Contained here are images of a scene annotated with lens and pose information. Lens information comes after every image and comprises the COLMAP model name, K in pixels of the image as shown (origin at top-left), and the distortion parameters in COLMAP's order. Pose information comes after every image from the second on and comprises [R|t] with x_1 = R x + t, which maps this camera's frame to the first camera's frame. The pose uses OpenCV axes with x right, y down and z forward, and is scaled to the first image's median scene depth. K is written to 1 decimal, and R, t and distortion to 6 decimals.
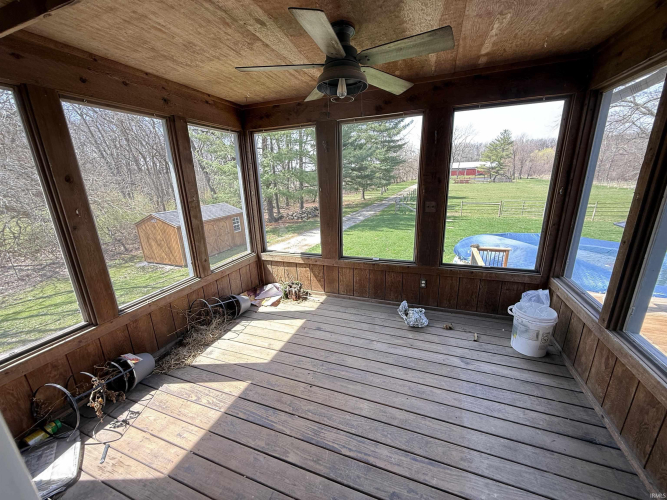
lens RADIAL K [[266.2, 0, 332.3], [0, 266.2, 252.7], [0, 0, 1]] dist [0.004646, 0.000065]
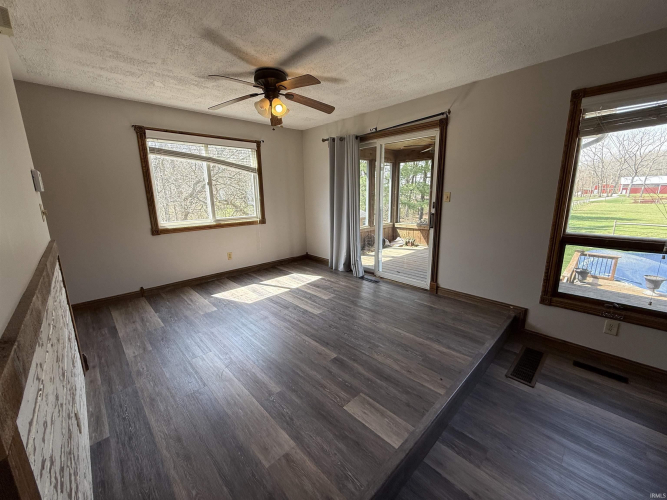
lens RADIAL K [[266.2, 0, 329.3], [0, 266.2, 248.0], [0, 0, 1]] dist [0.004646, 0.000065]
pose [[0.901897, 0.110918, -0.417468, 0.127454], [-0.137914, 0.989827, -0.034957, 0.313961], [0.409344, 0.089102, 0.908019, -0.934558]]
